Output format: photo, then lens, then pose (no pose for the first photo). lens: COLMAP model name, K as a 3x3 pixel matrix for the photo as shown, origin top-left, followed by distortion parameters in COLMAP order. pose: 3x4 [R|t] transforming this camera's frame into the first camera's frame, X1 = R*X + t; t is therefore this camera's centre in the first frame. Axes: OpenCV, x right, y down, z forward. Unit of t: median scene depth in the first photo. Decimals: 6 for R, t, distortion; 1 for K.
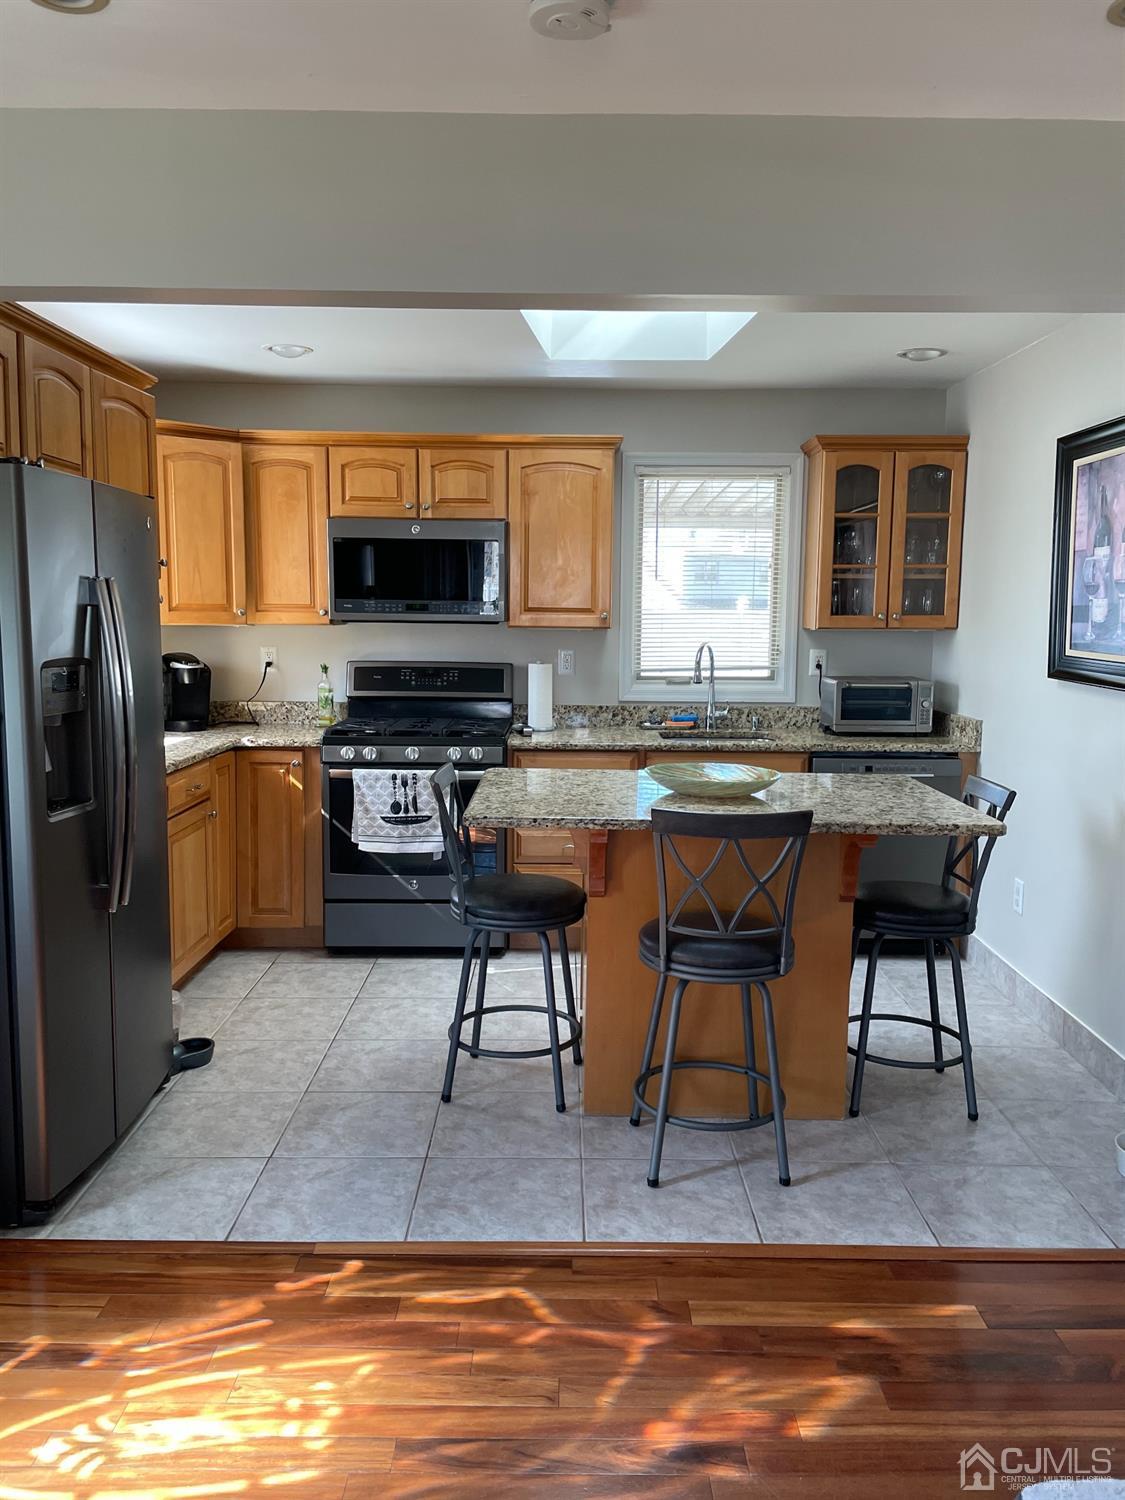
lens RADIAL K [[1144.5, 0, 575.5], [0, 1144.5, 749.4], [0, 0, 1]] dist [0.096640, -0.149039]
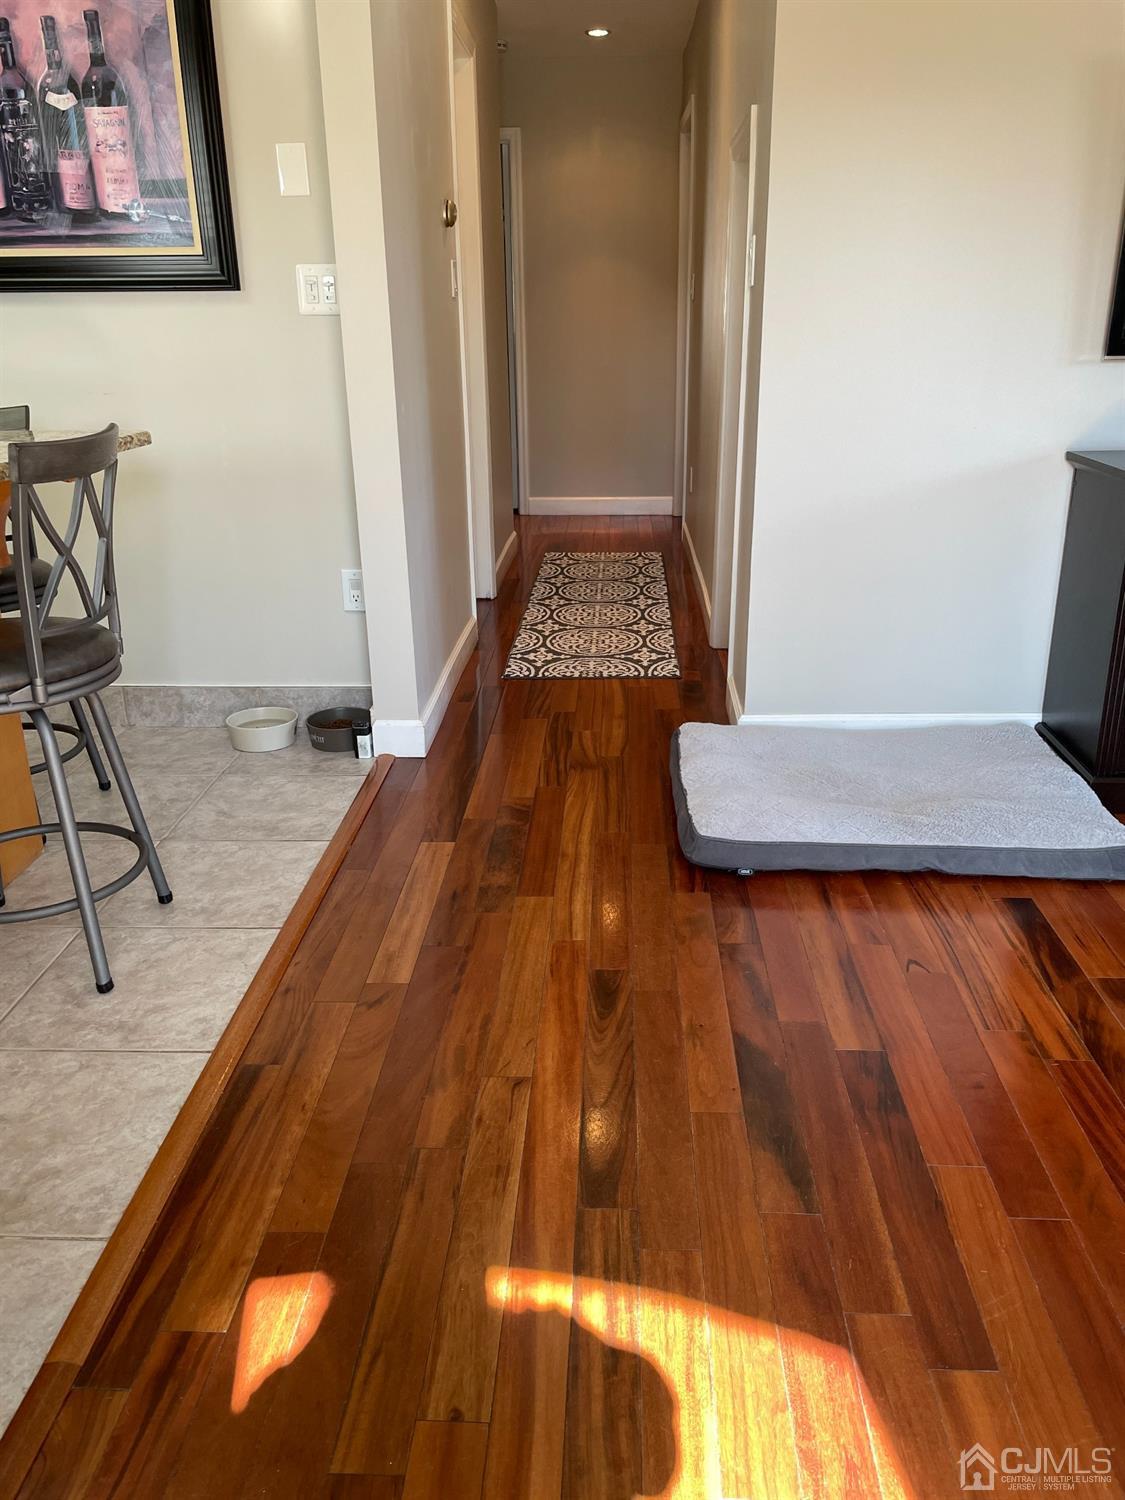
lens RADIAL K [[1137.1, 0, 566.6], [0, 1137.1, 737.2], [0, 0, 1]] dist [0.095768, -0.126787]
pose [[0.047484, -0.352681, 0.934538, -0.346608], [0.135492, 0.929221, 0.343789, 0.015063], [-0.989640, 0.110298, 0.091909, 0.410426]]
